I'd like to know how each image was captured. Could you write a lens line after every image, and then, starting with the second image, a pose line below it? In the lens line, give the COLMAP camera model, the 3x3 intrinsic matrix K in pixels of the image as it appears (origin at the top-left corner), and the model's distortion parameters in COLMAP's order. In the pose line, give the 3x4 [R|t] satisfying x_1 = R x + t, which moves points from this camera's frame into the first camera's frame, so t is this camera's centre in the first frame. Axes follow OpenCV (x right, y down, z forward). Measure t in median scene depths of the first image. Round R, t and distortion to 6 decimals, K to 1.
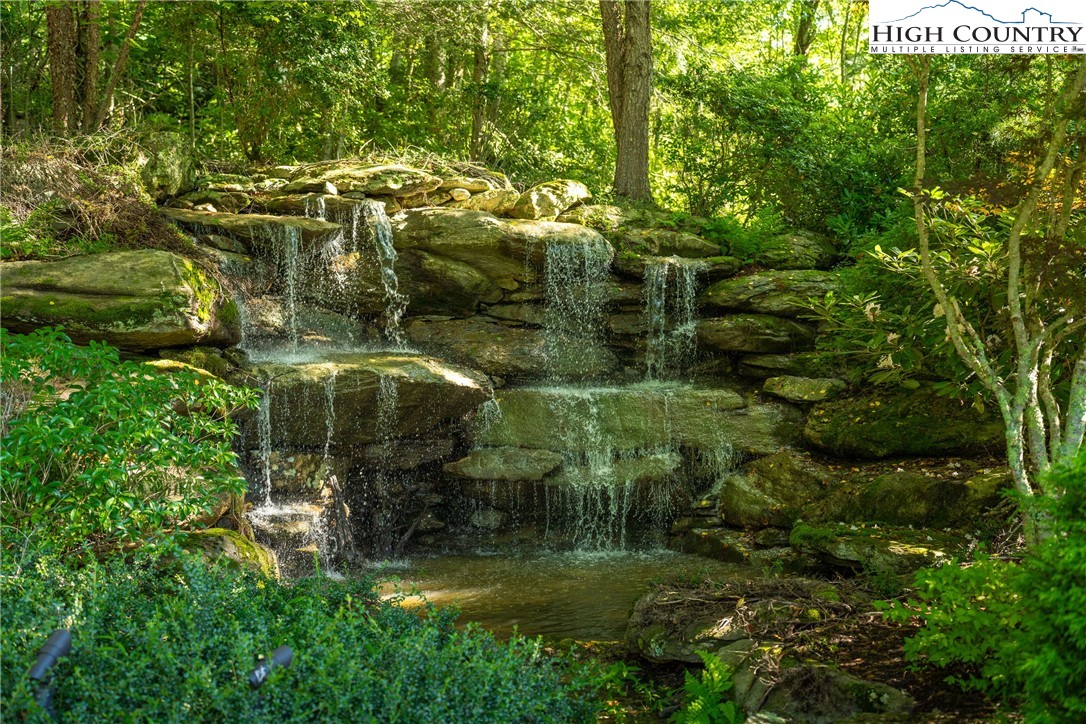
lens RADIAL K [[1251.6, 0, 542.5], [0, 1251.6, 361.0], [0, 0, 1]] dist [0.174494, 0.000000]
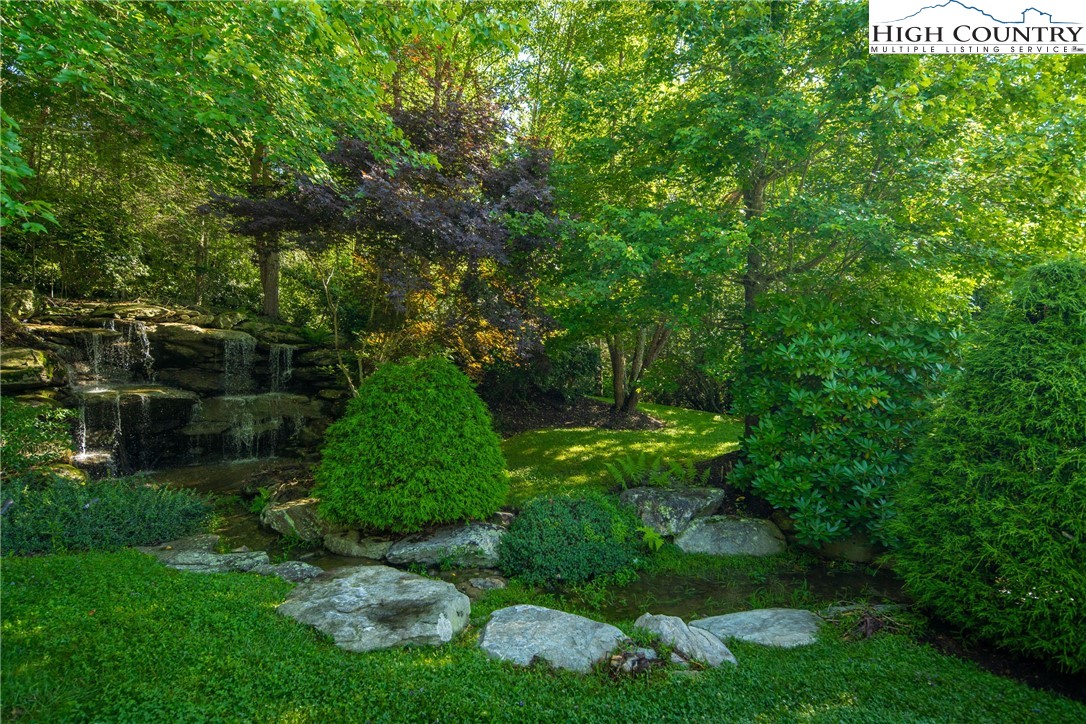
lens RADIAL K [[533.6, 0, 546.5], [0, 533.6, 361.7], [0, 0, 1]] dist [0.003369, -0.001189]
pose [[0.874636, -0.002552, 0.484774, 0.049064], [0.007495, 0.999938, -0.008259, -0.036000], [-0.484723, 0.010857, 0.874600, -0.259891]]
